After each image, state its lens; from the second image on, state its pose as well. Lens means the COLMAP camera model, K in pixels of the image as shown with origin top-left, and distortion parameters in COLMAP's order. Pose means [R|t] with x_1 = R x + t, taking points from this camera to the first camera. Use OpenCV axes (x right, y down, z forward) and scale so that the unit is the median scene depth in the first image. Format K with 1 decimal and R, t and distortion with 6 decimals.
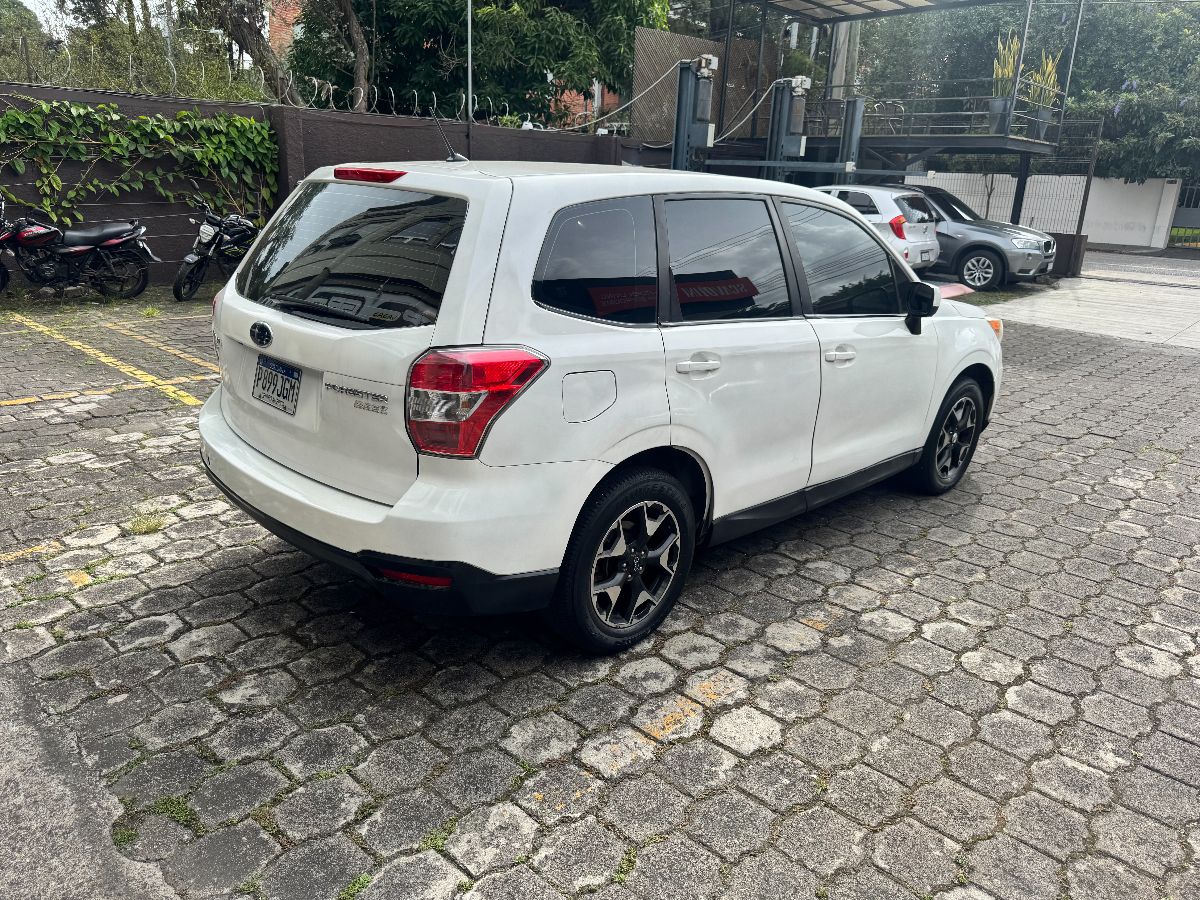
lens RADIAL K [[857.4, 0, 600.0], [0, 857.4, 450.0], [0, 0, 1]] dist [0.021407, -0.027981]
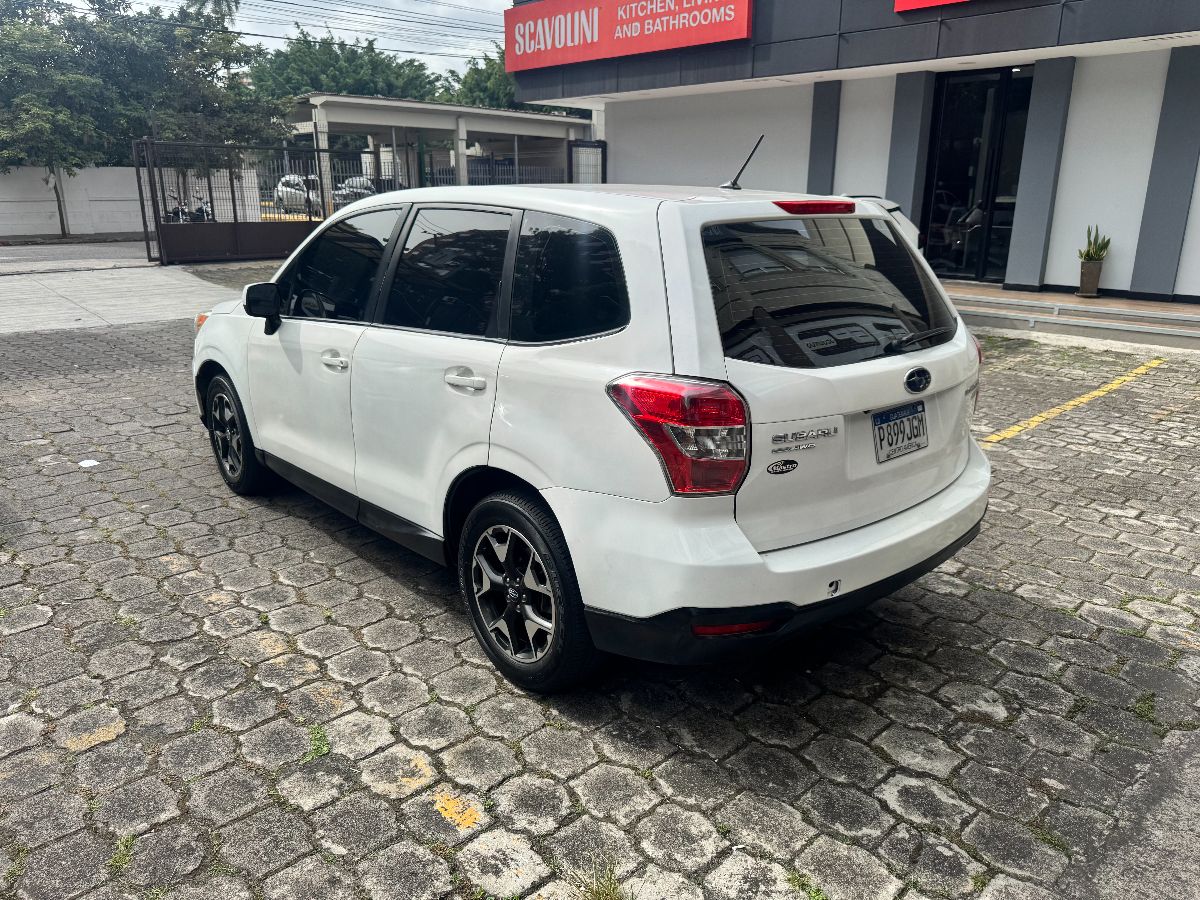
lens RADIAL K [[857.4, 0, 600.0], [0, 857.4, 450.0], [0, 0, 1]] dist [0.021407, -0.027981]
pose [[0.047446, -0.324376, 0.944737, -1.228275], [0.300524, 0.906617, 0.296195, -0.415429], [-0.952593, 0.269863, 0.140498, 1.135757]]
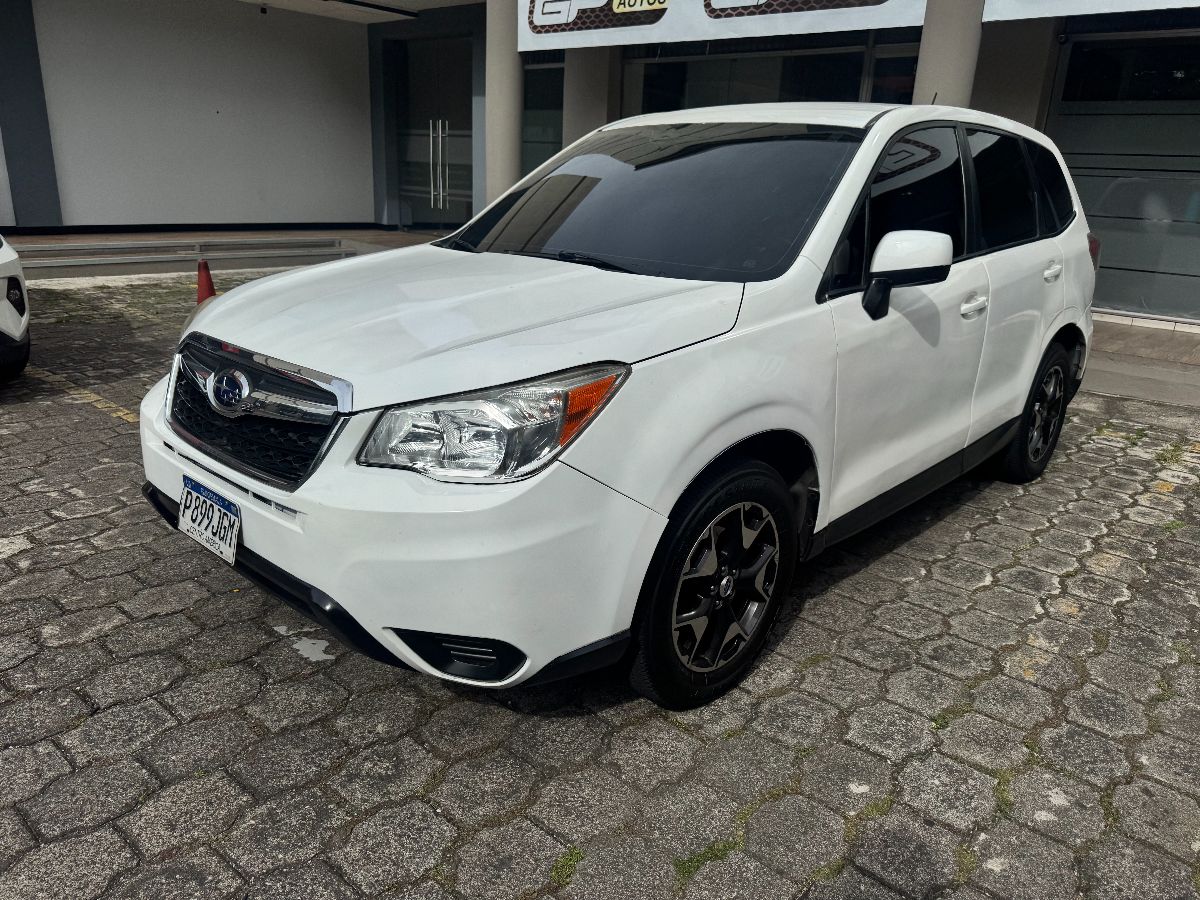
lens RADIAL K [[857.4, 0, 600.0], [0, 857.4, 450.0], [0, 0, 1]] dist [0.021407, -0.027981]
pose [[-0.994730, -0.066588, -0.077969, 0.469127], [-0.099402, 0.812773, 0.574038, -0.701257], [0.025147, 0.578763, -0.815108, 2.582448]]
